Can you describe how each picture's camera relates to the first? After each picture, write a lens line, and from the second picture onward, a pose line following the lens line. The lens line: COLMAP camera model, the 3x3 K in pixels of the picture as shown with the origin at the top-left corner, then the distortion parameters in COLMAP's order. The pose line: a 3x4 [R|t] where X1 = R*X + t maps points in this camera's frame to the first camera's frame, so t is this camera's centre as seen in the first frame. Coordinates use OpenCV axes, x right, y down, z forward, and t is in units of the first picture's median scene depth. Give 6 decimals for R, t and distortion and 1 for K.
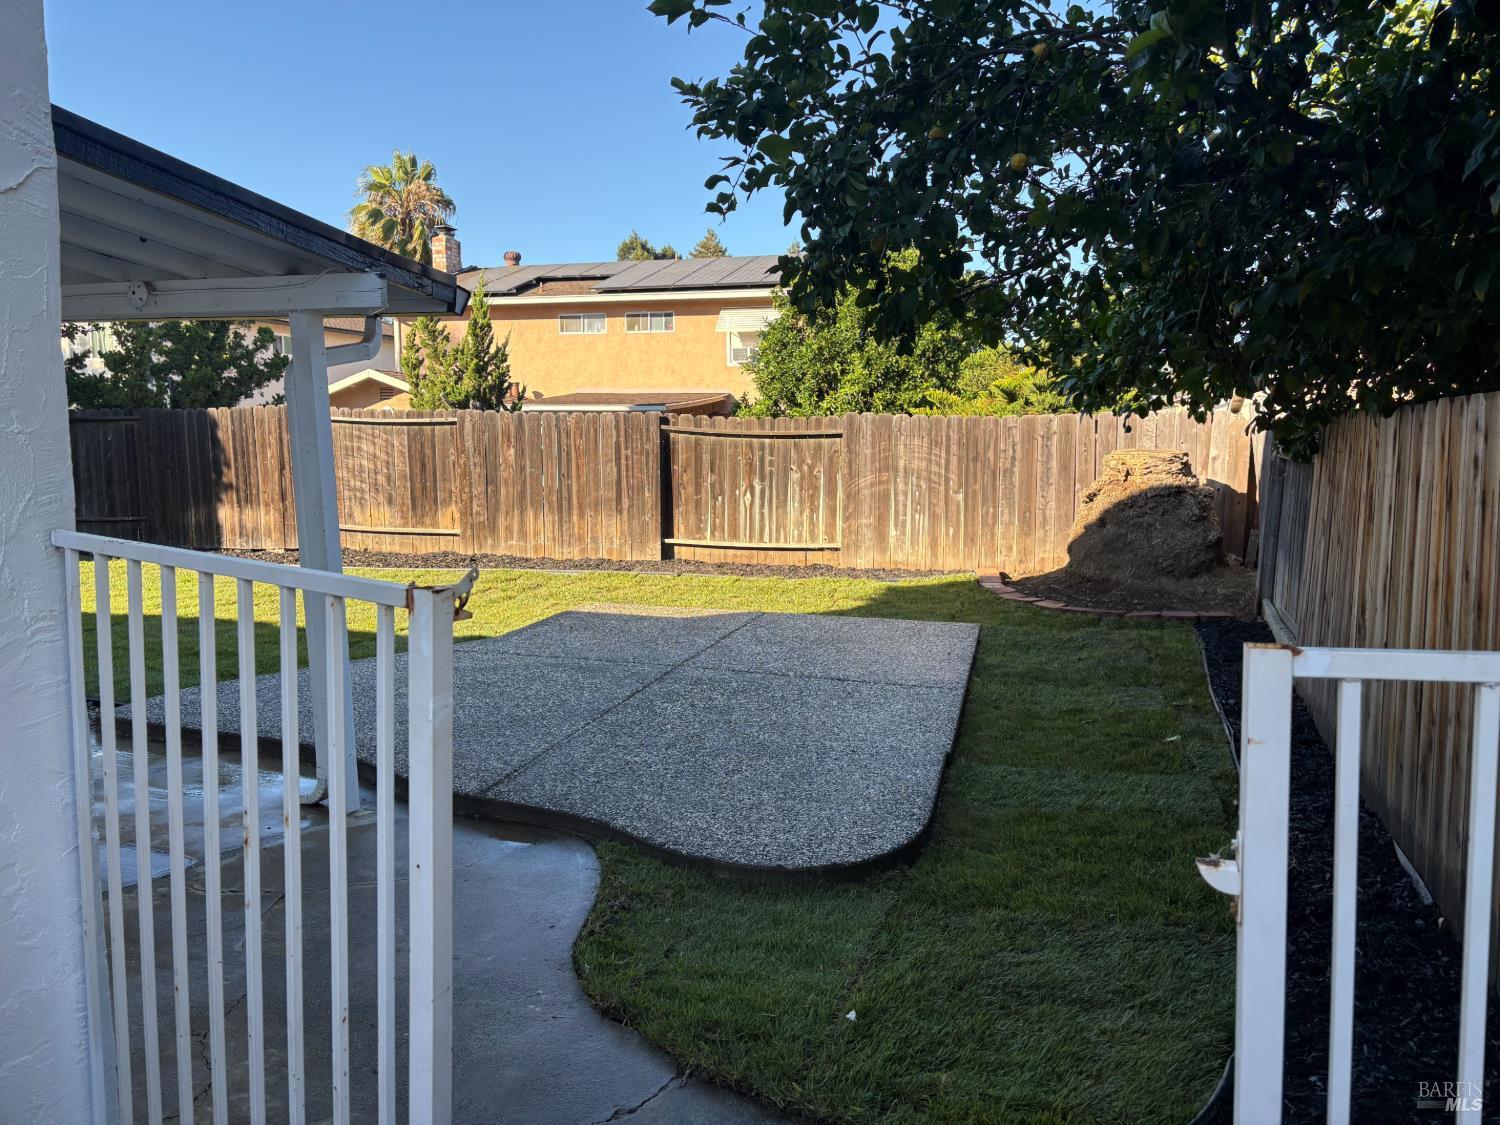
lens RADIAL K [[1129.5, 0, 777.8], [0, 1129.5, 590.5], [0, 0, 1]] dist [0.054013, -0.059166]
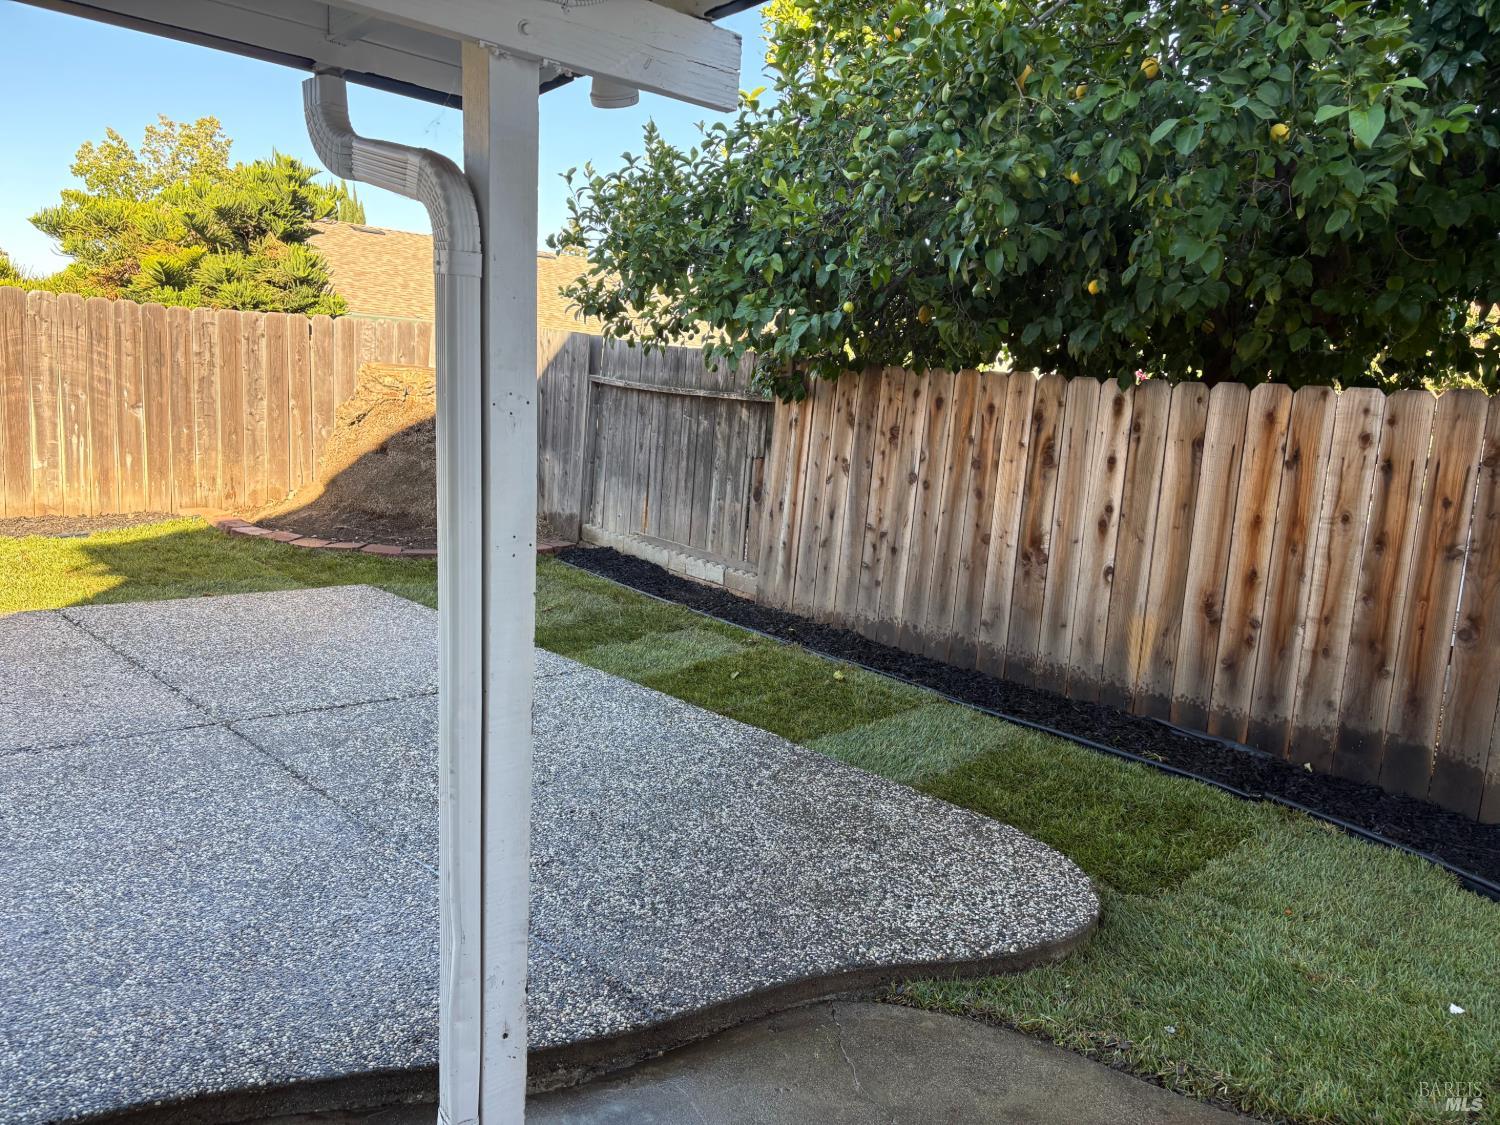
lens RADIAL K [[1129.5, 0, 761.5], [0, 1129.5, 574.4], [0, 0, 1]] dist [0.054013, -0.059166]
pose [[0.504116, -0.116147, 0.855791, -0.242088], [0.046986, 0.993136, 0.107110, -0.033149], [-0.862357, -0.013786, 0.506113, 0.232151]]
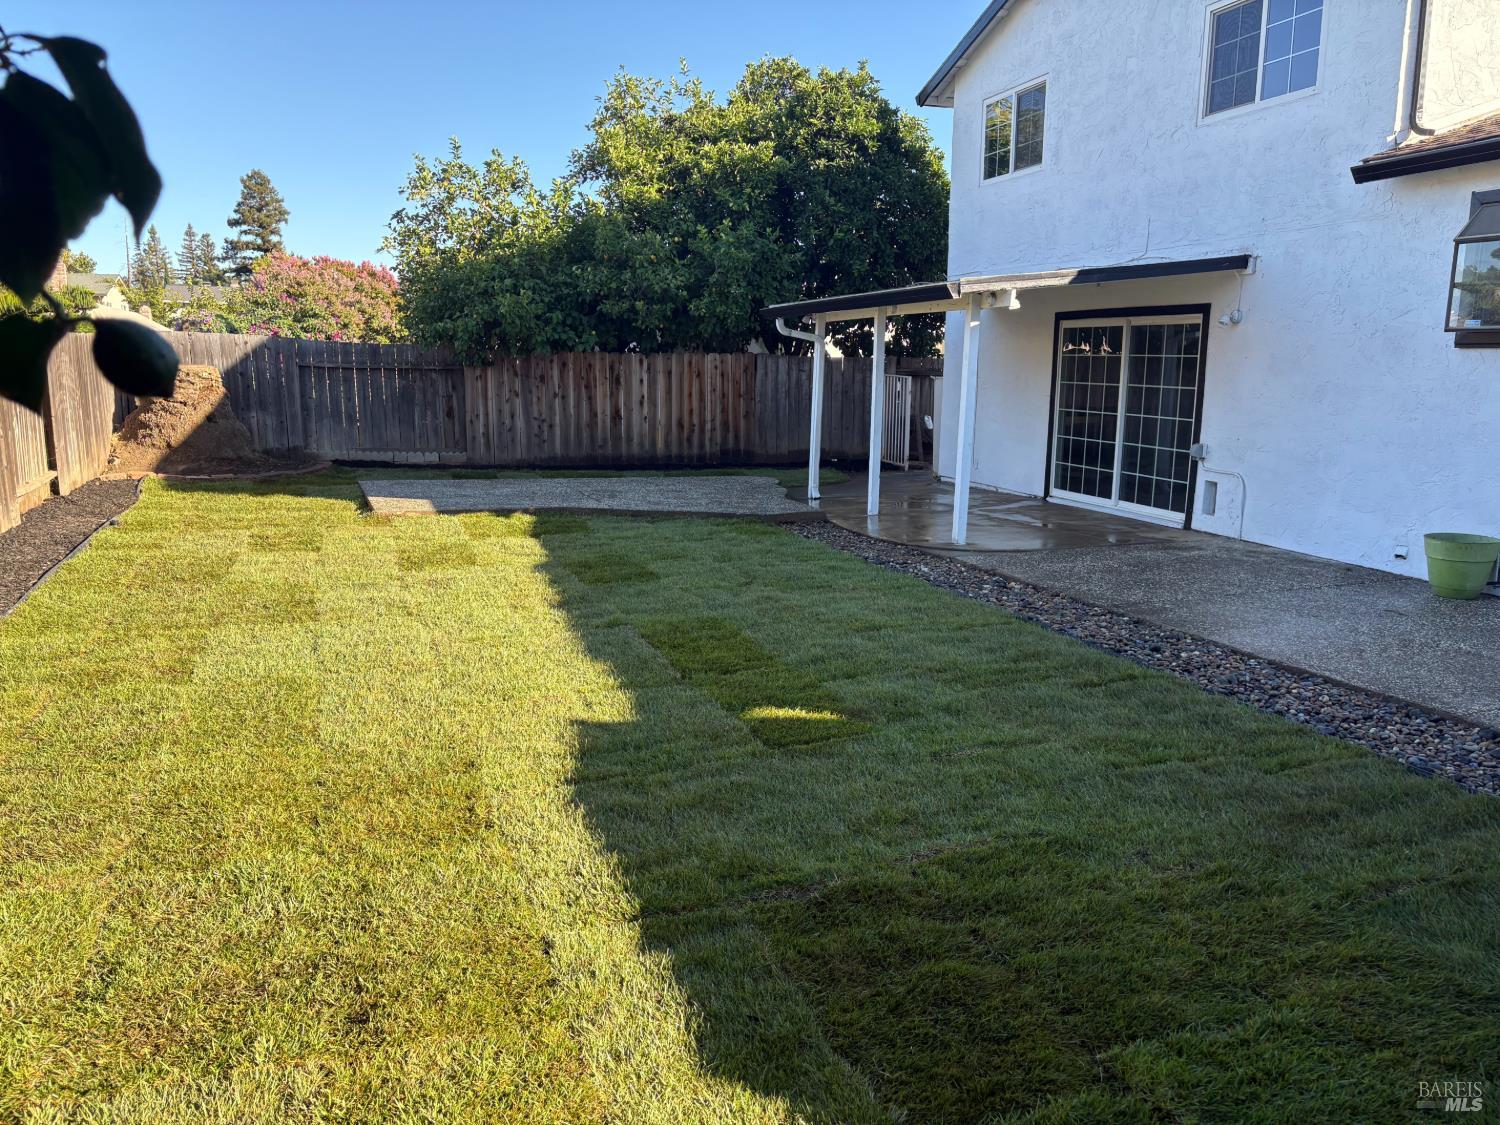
lens RADIAL K [[1129.5, 0, 760.0], [0, 1129.5, 558.3], [0, 0, 1]] dist [0.054013, -0.059166]
pose [[-0.578063, -0.153444, 0.801435, -0.902803], [0.094252, 0.963031, 0.252366, -0.135306], [-0.810530, 0.221420, -0.542230, 0.933936]]
